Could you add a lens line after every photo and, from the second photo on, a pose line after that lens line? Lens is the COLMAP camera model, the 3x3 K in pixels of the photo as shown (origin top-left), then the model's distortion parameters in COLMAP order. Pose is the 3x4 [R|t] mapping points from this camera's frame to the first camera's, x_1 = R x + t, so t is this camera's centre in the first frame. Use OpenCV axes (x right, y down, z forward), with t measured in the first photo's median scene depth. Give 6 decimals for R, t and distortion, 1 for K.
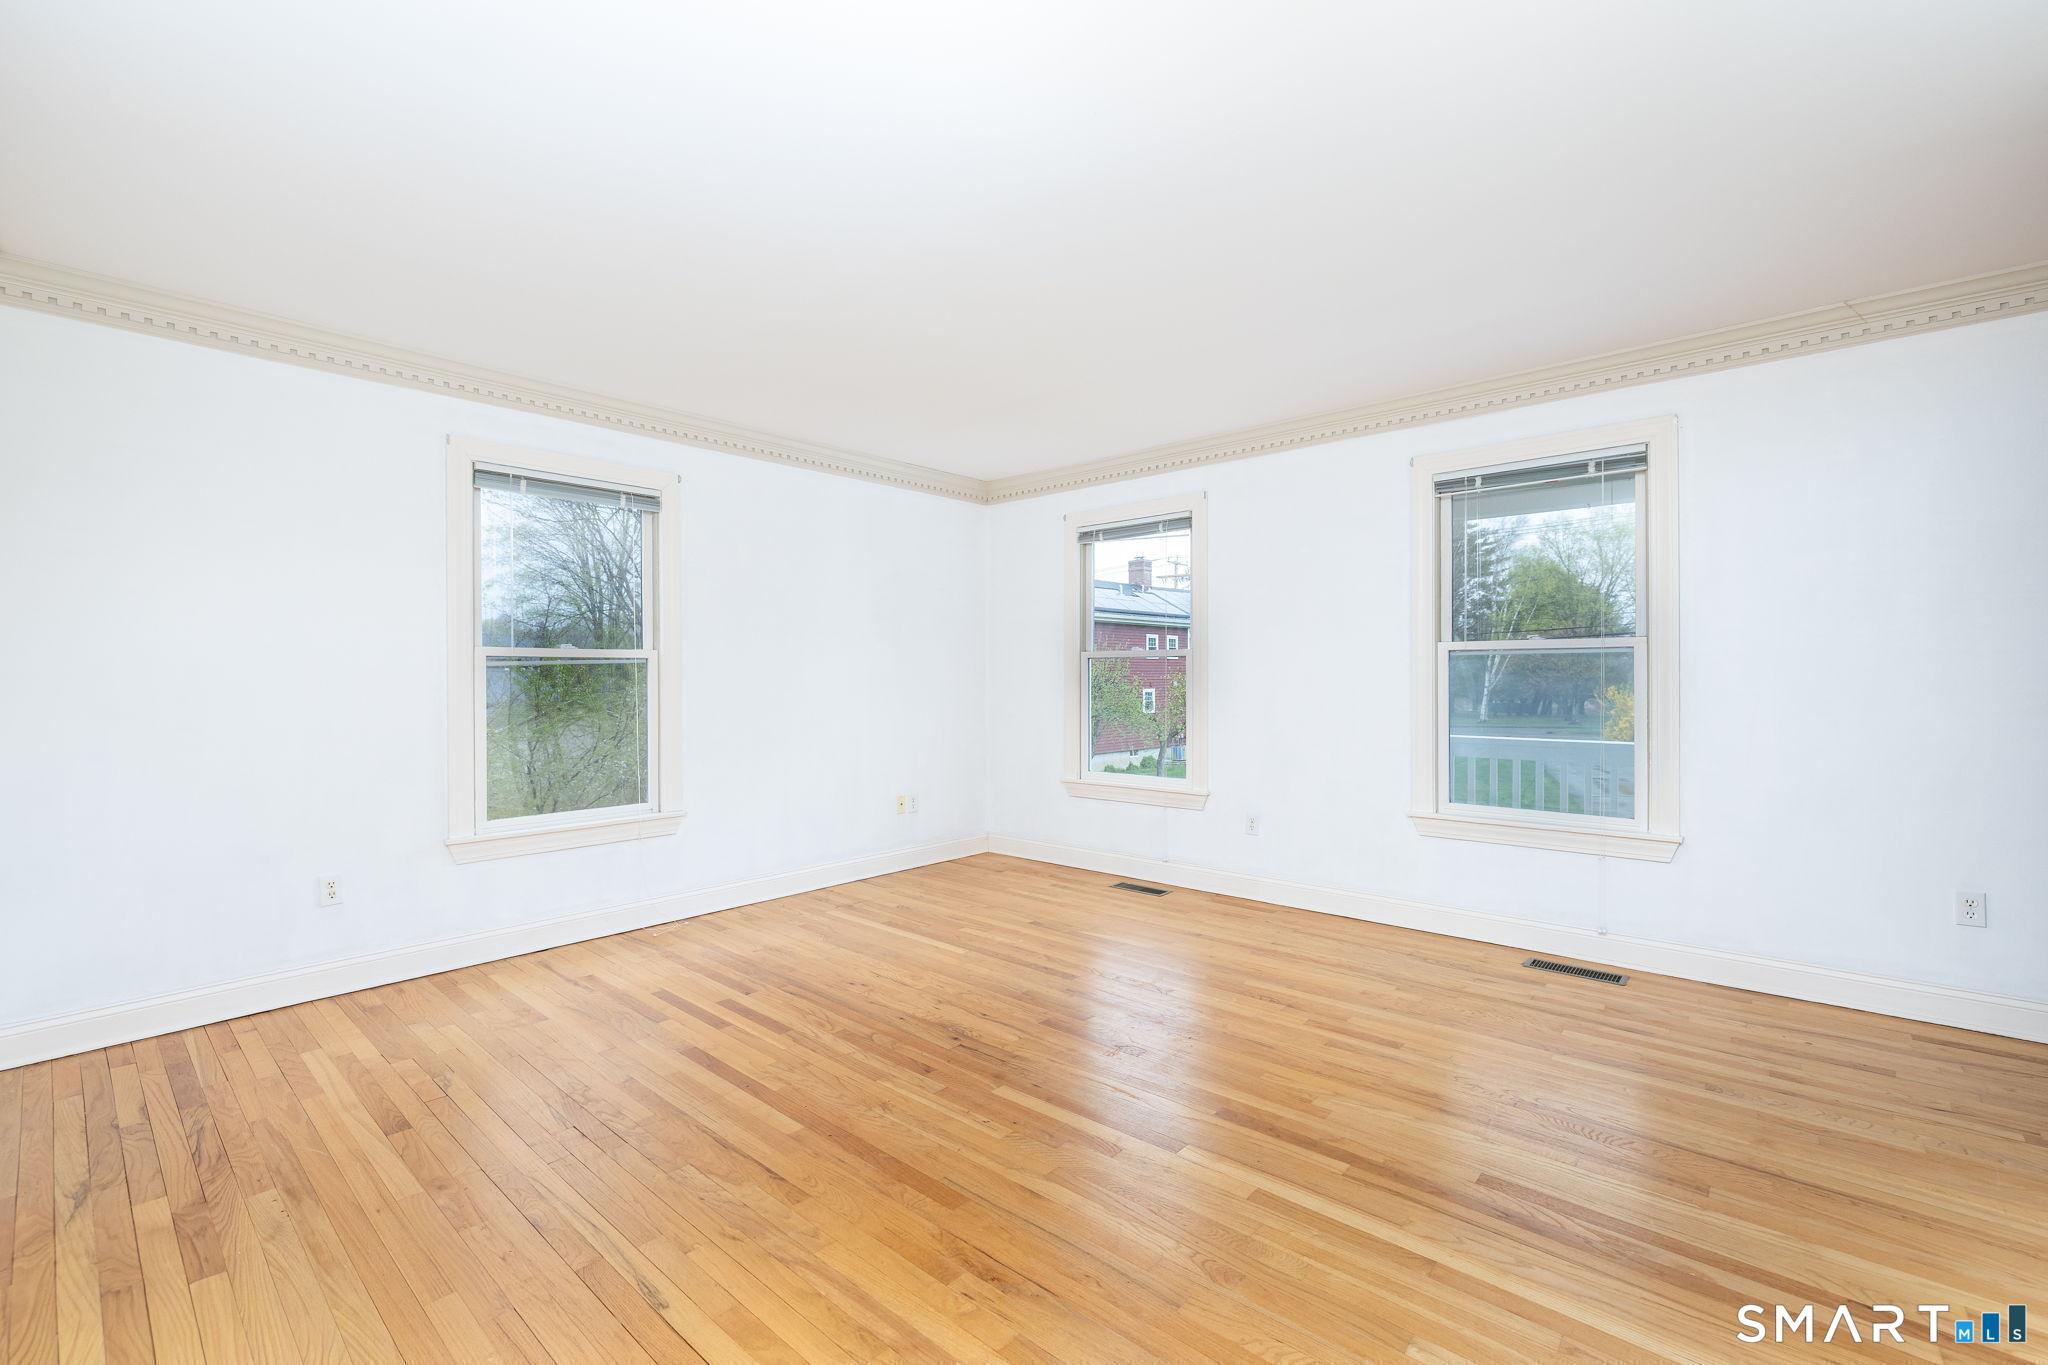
lens RADIAL K [[869.9, 0, 1010.3], [0, 869.9, 674.7], [0, 0, 1]] dist [0.000514, 0.000147]
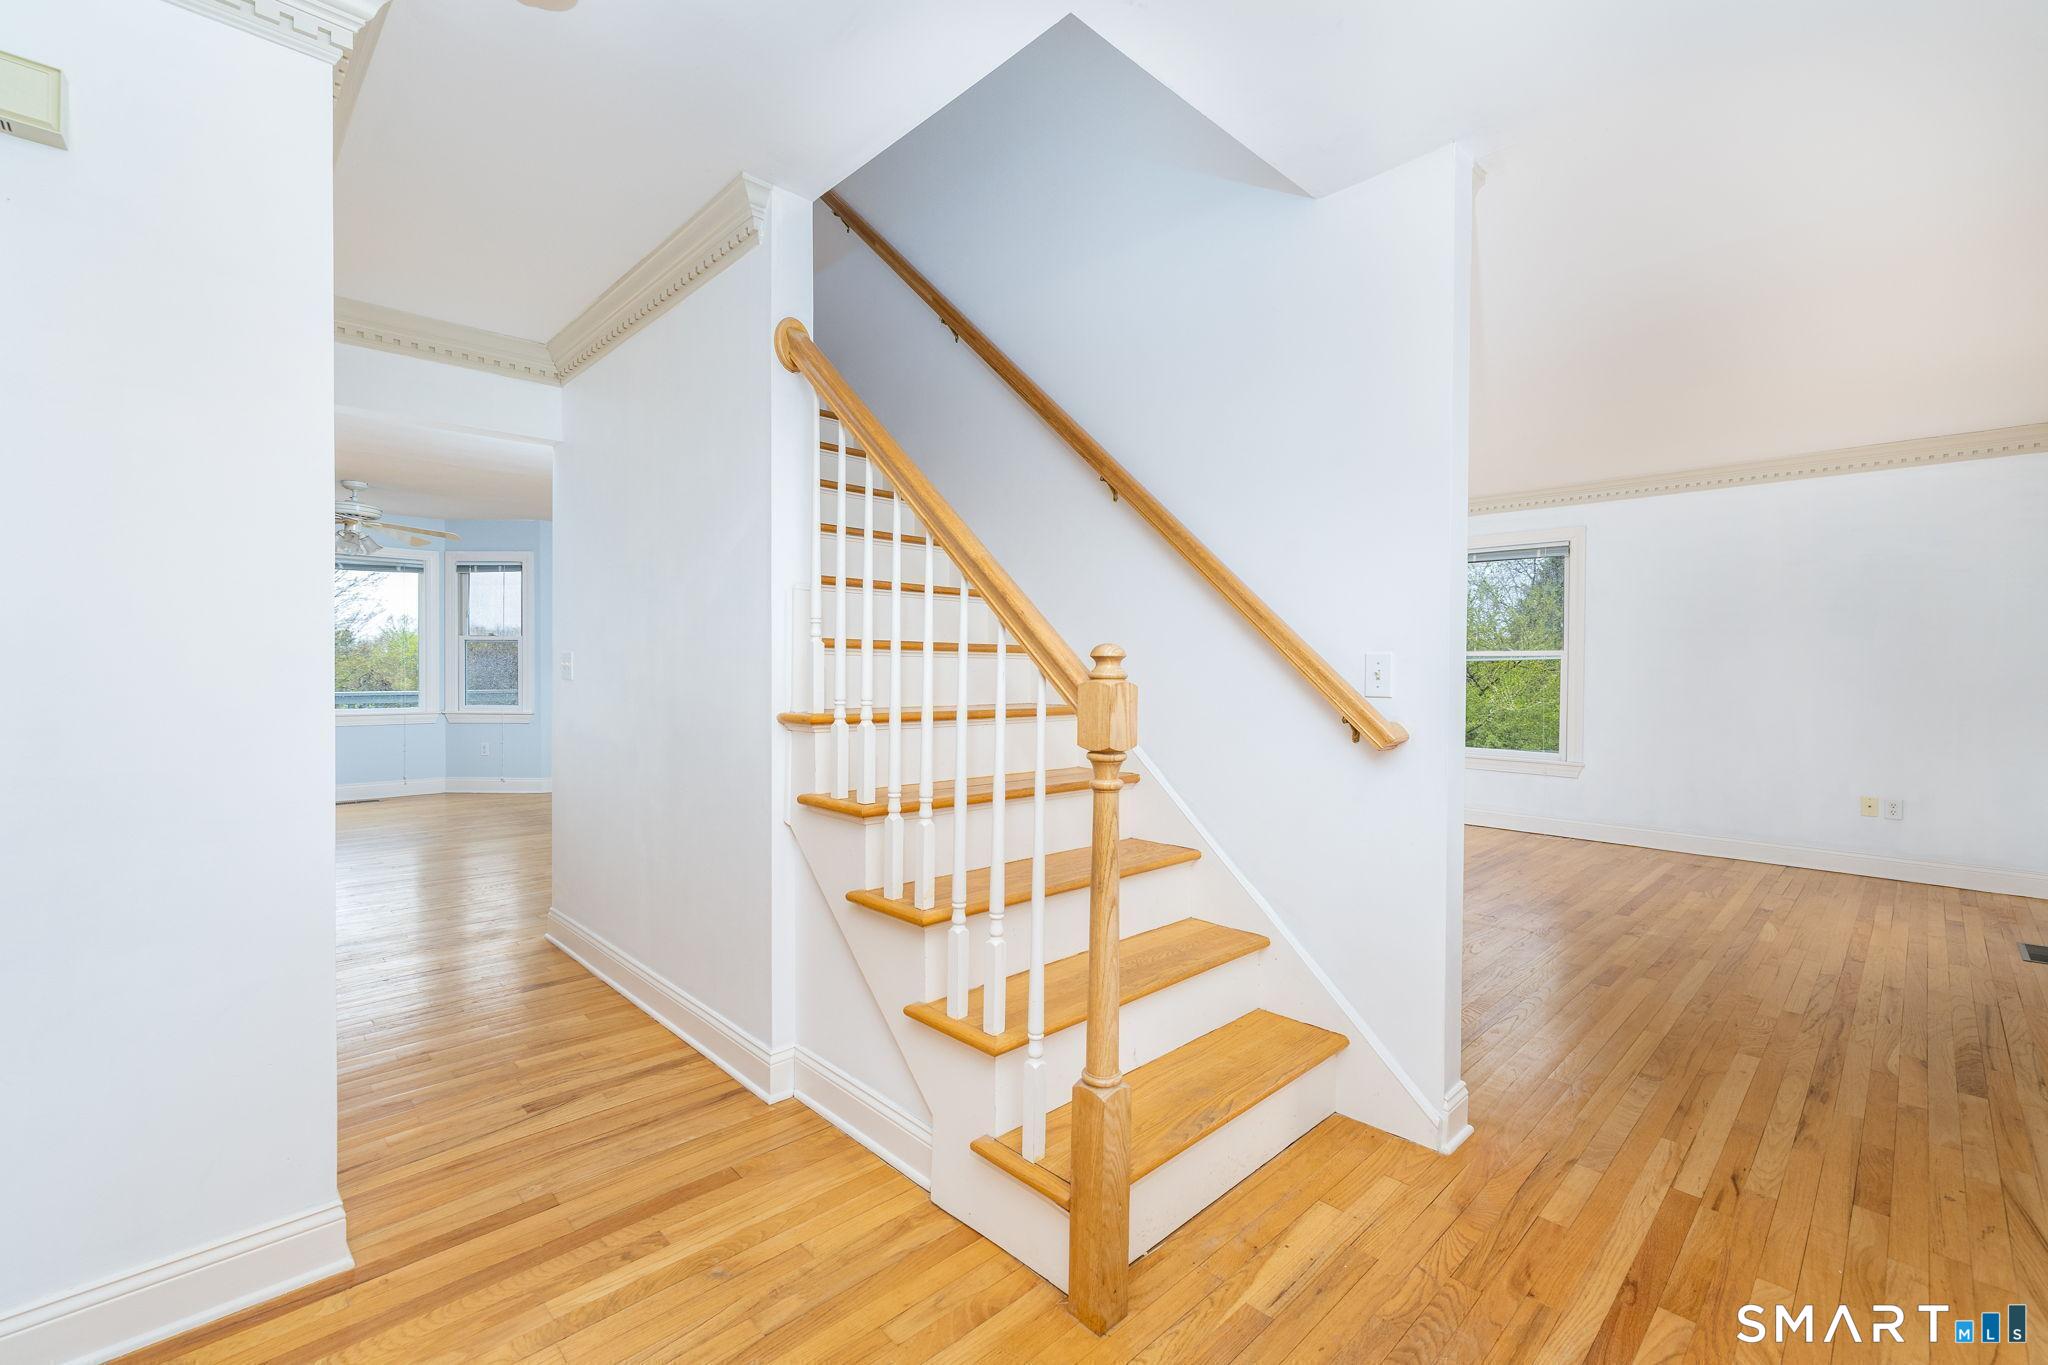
lens RADIAL K [[869.9, 0, 1010.3], [0, 869.9, 674.7], [0, 0, 1]] dist [0.000514, 0.000147]
pose [[-0.084150, 0.019229, -0.996268, 1.446323], [-0.000913, 0.999812, 0.019375, -0.018363], [0.996453, 0.002540, -0.084117, 0.245212]]
